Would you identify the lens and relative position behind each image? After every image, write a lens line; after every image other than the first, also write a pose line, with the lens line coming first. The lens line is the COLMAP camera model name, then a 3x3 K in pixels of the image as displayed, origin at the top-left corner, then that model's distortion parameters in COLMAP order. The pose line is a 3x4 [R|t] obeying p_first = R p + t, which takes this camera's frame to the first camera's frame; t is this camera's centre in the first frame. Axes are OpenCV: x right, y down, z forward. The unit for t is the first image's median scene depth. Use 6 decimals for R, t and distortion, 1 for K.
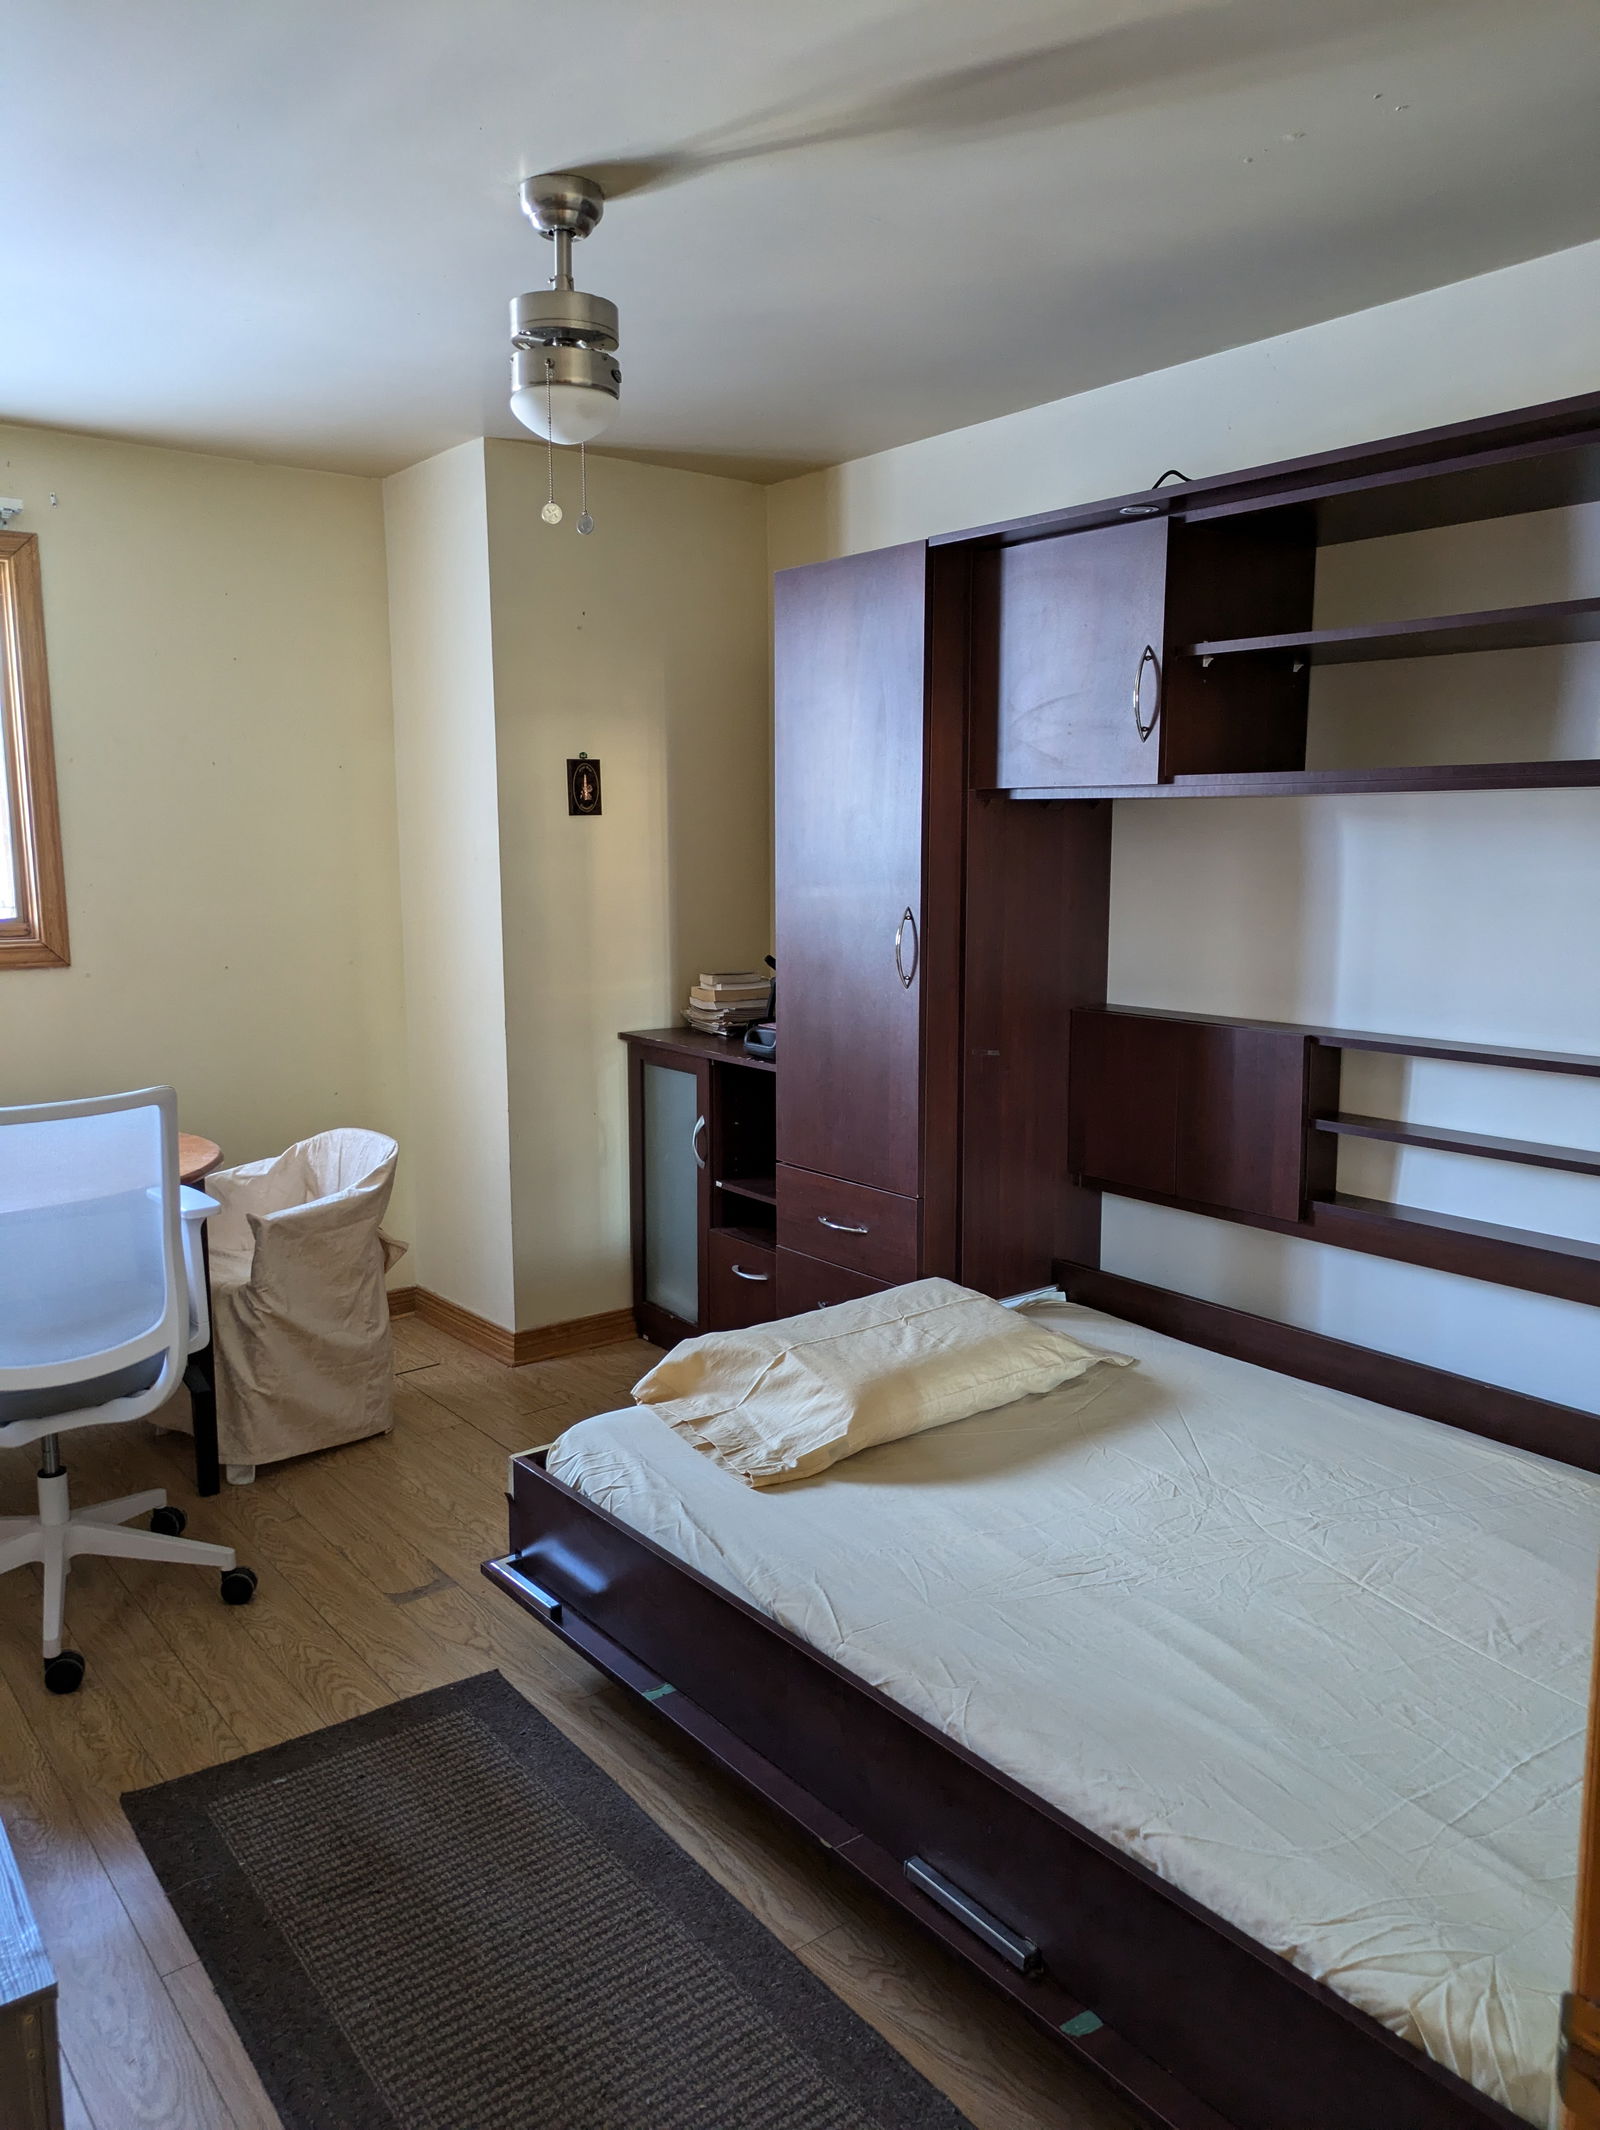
lens RADIAL K [[1588.6, 0, 784.2], [0, 1588.6, 1073.8], [0, 0, 1]] dist [0.053093, -0.041486]
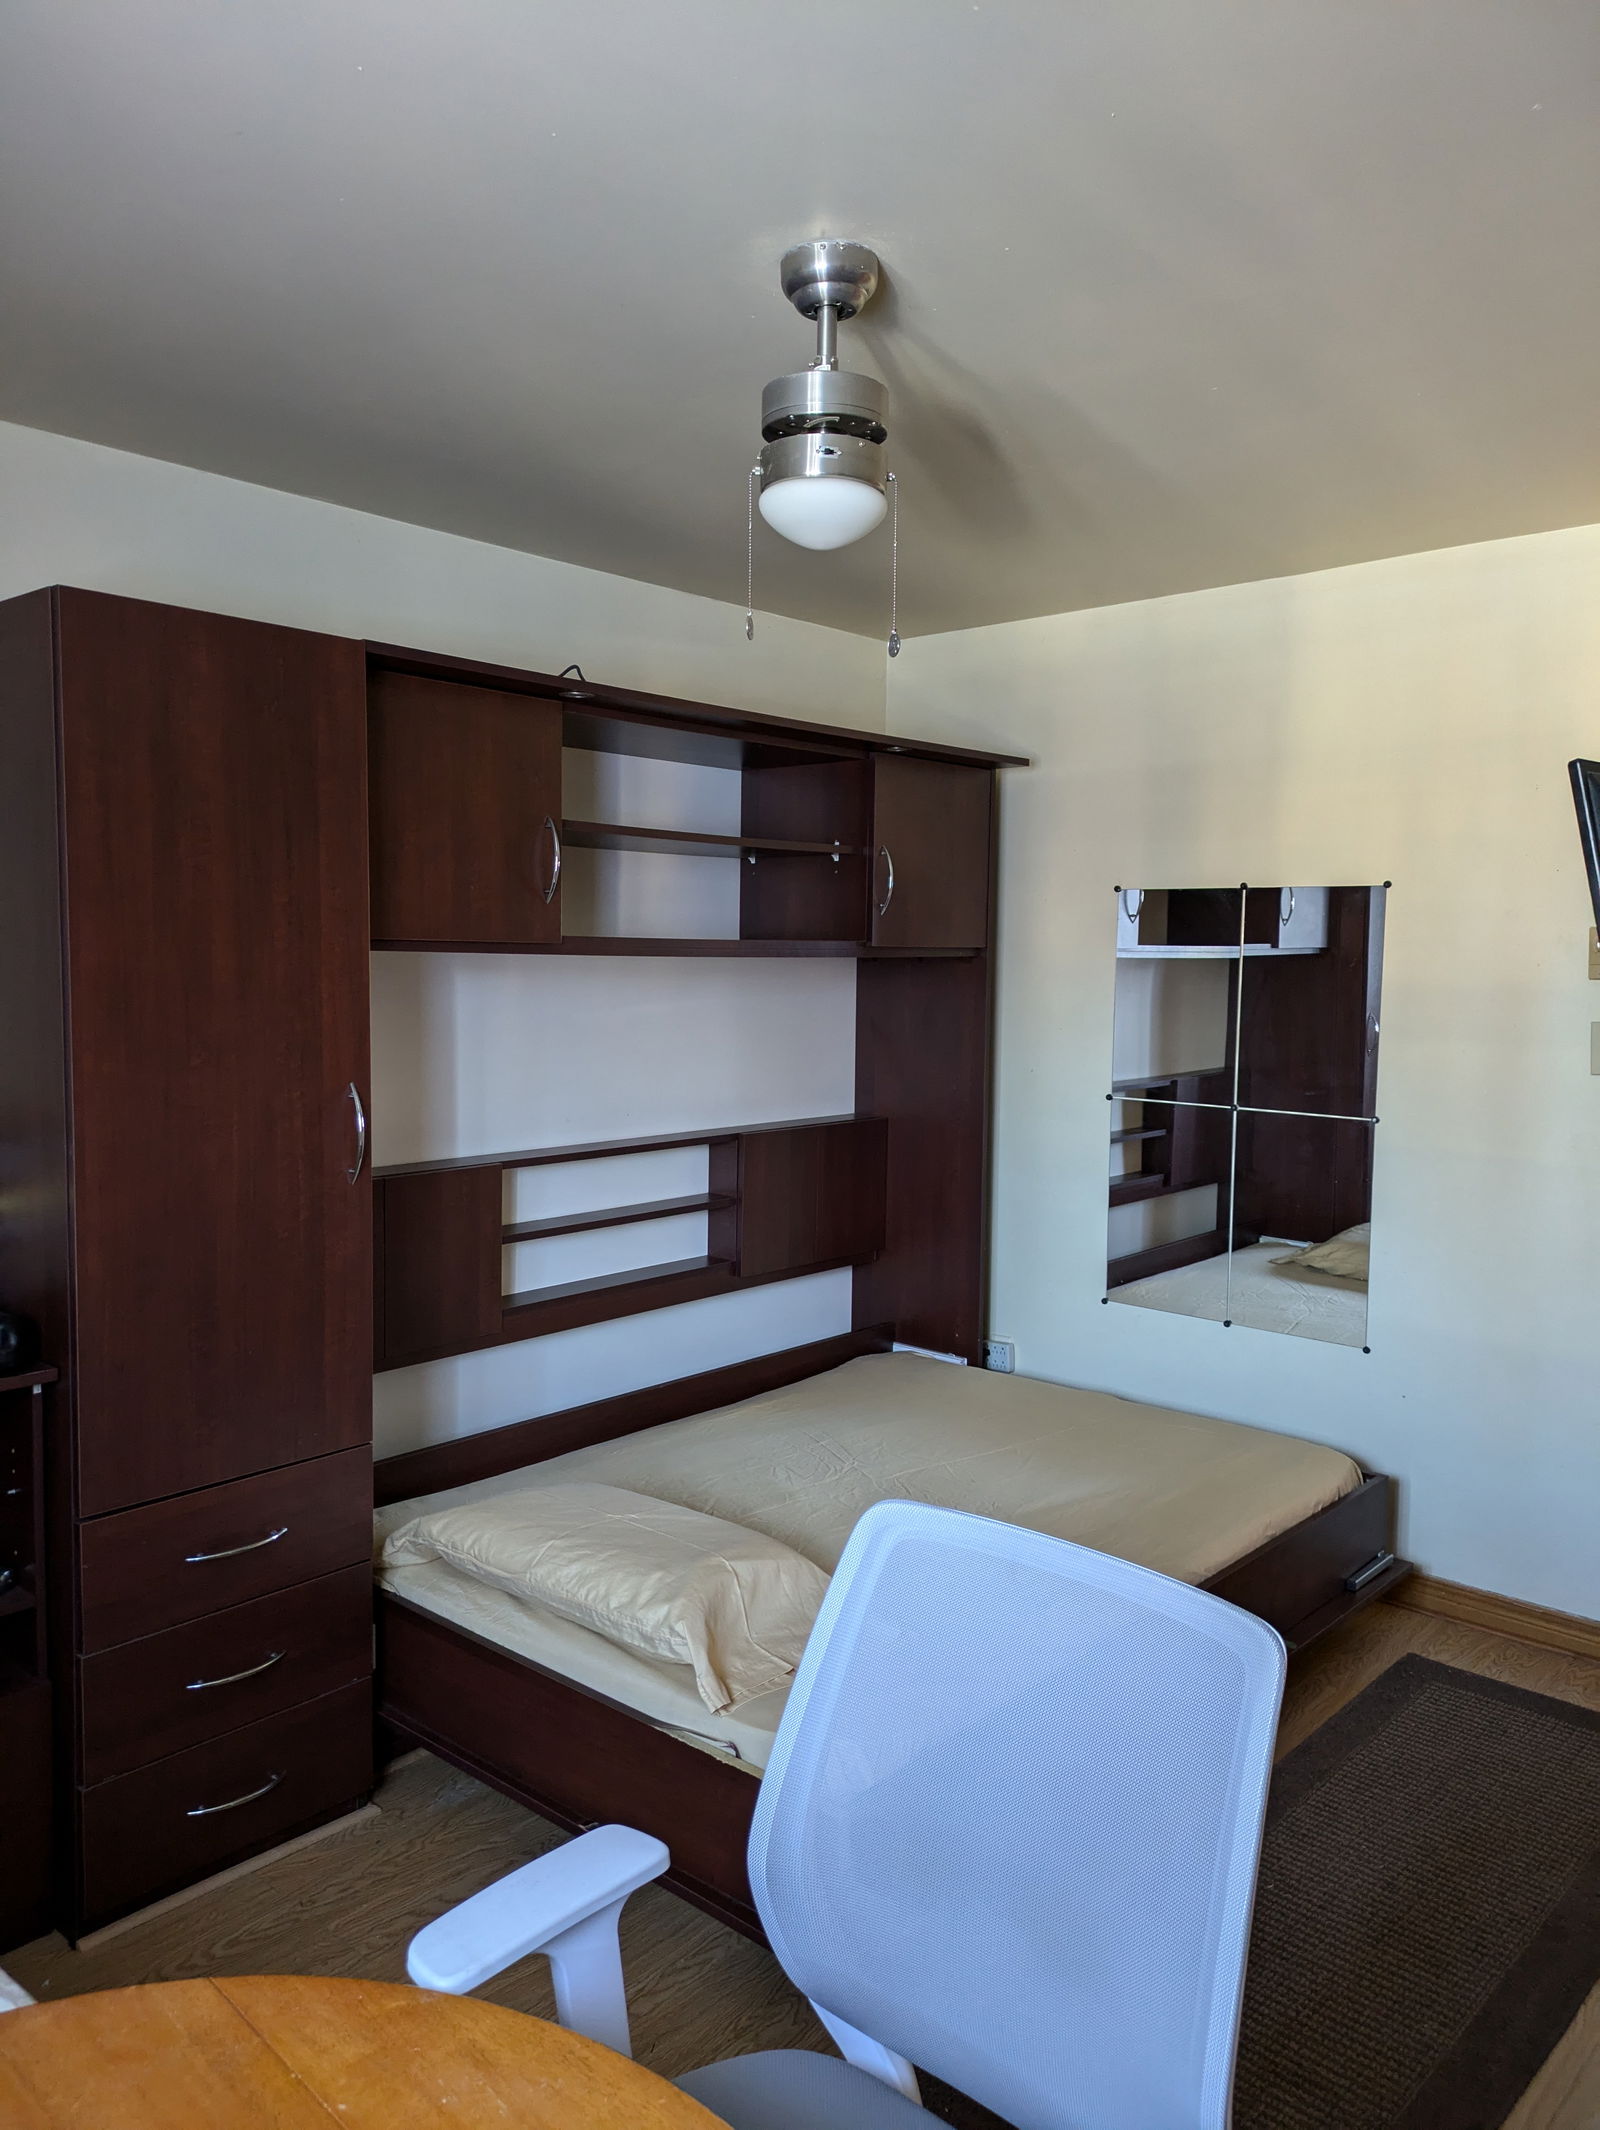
lens RADIAL K [[1588.6, 0, 784.2], [0, 1588.6, 1073.8], [0, 0, 1]] dist [0.053093, -0.041486]
pose [[-0.202146, -0.071519, 0.976741, -0.929281], [0.140908, 0.984829, 0.101274, -0.198502], [-0.969166, 0.158103, -0.189001, 1.167875]]
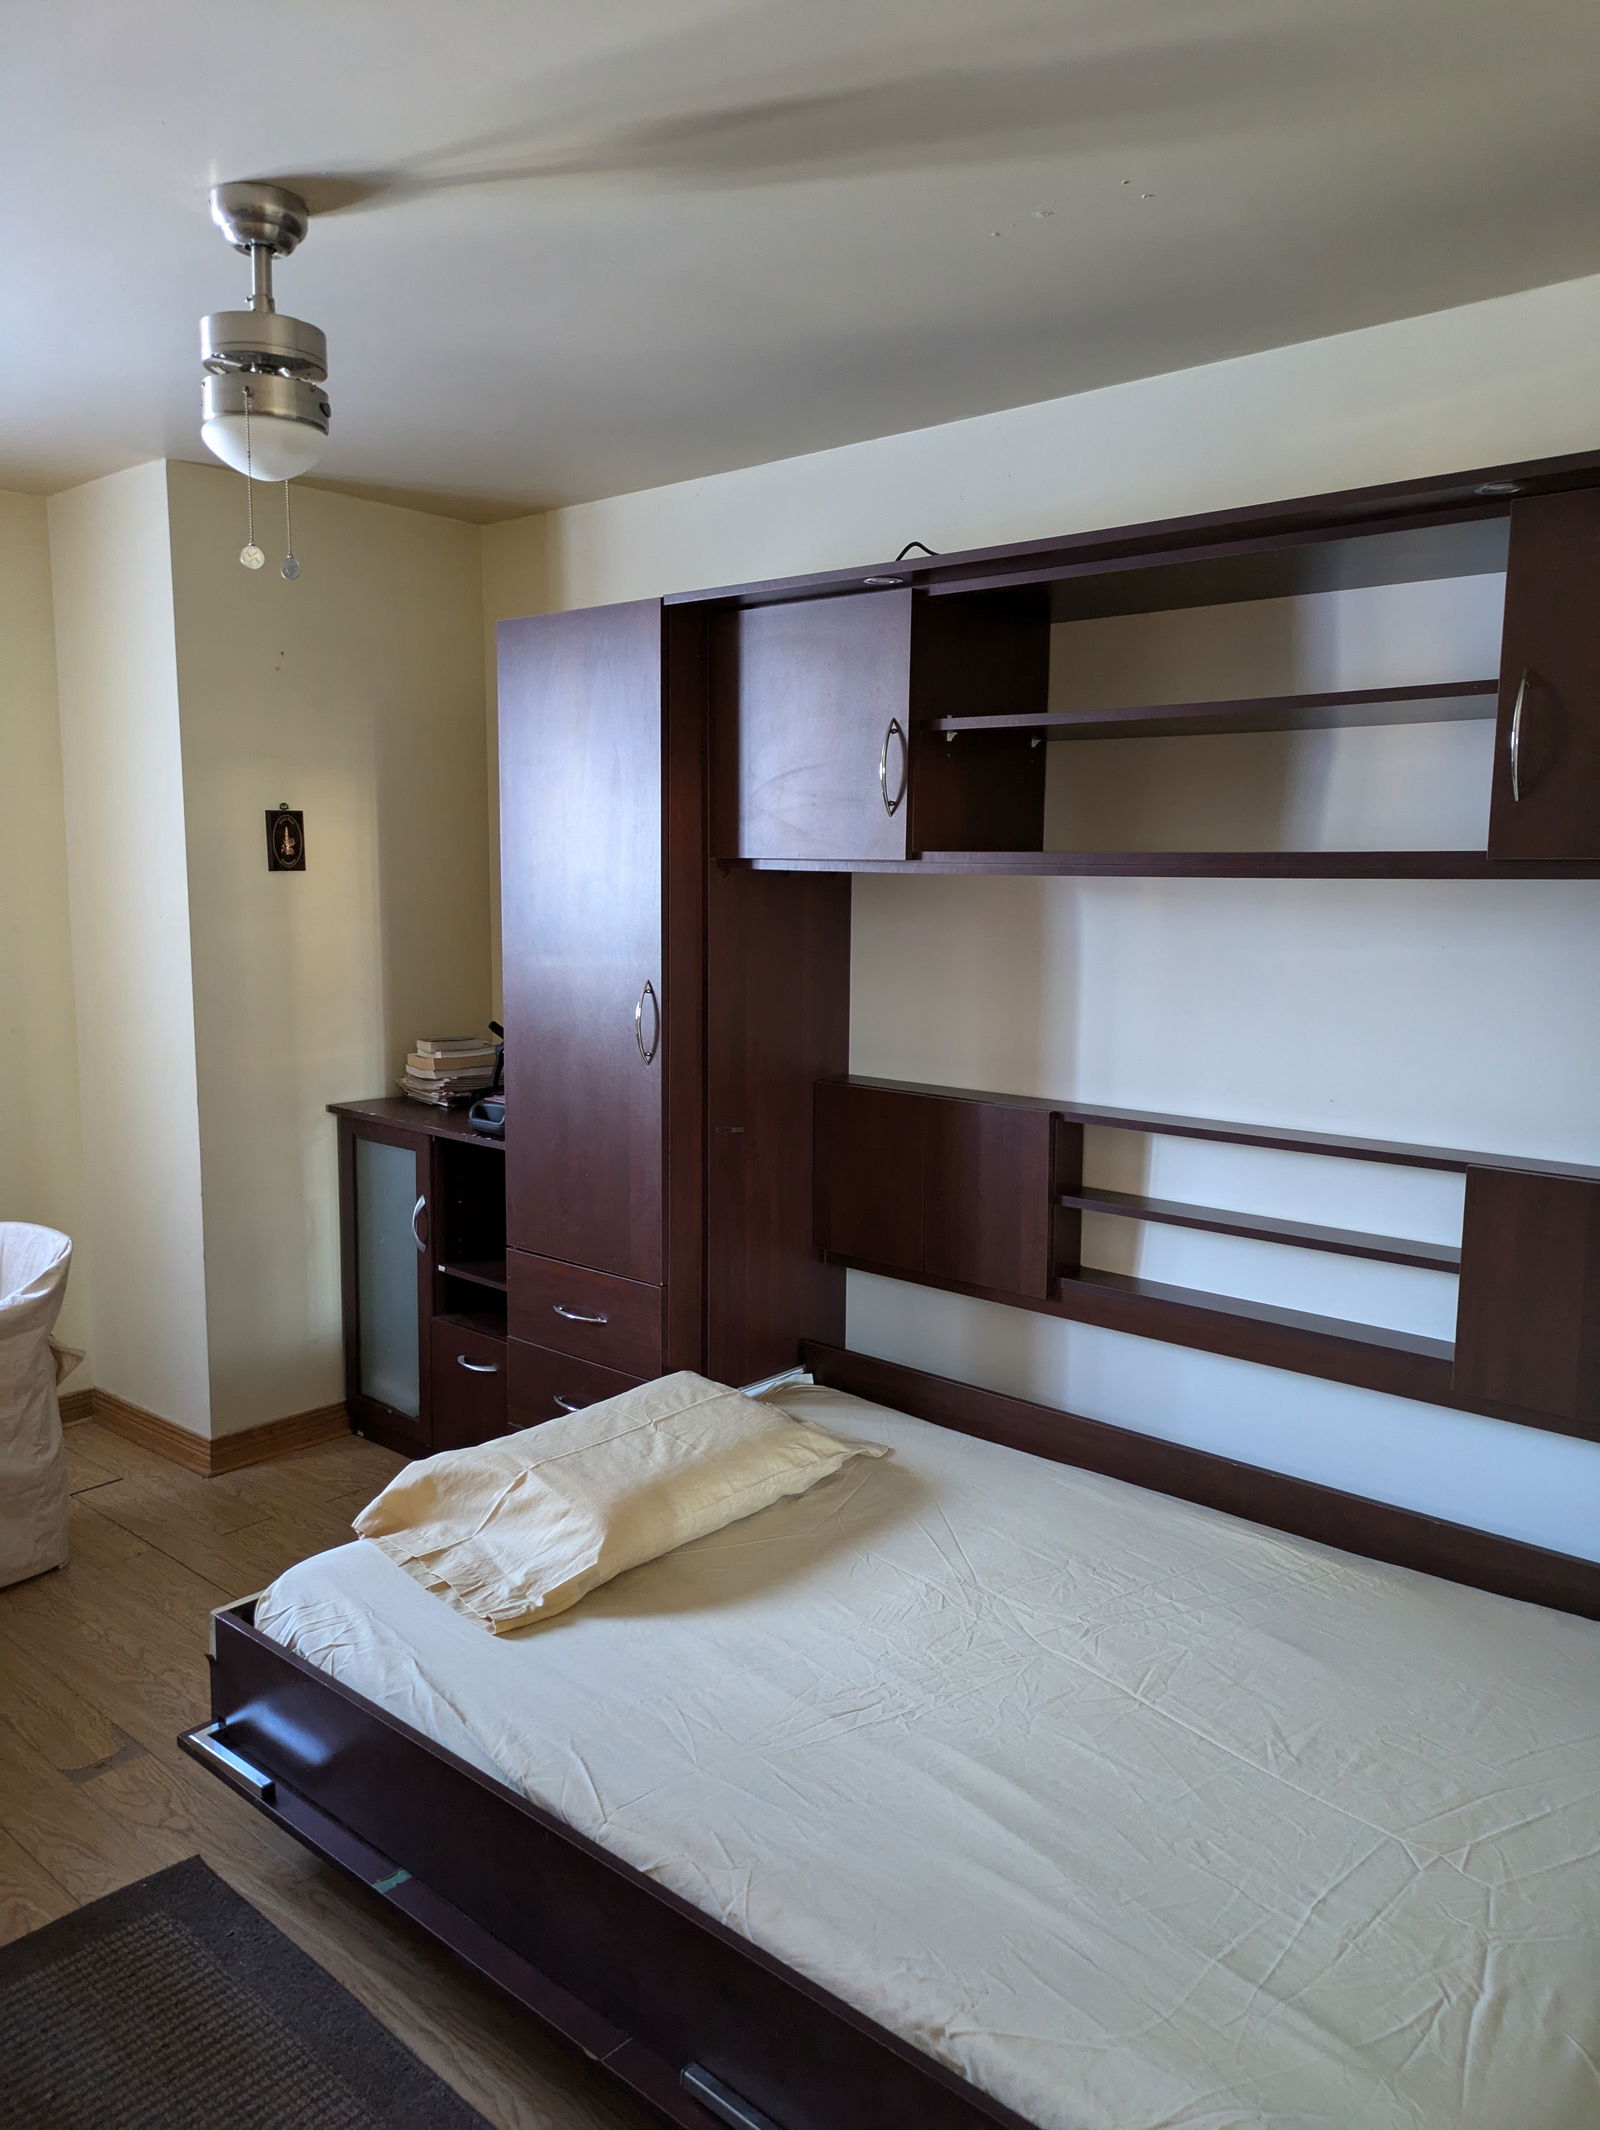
lens RADIAL K [[1588.6, 0, 784.2], [0, 1588.6, 1073.8], [0, 0, 1]] dist [0.053093, -0.041486]
pose [[0.983252, -0.013144, 0.181778, -0.018502], [0.016550, 0.999715, -0.017232, -0.038644], [-0.181500, 0.019951, 0.983189, 0.066426]]
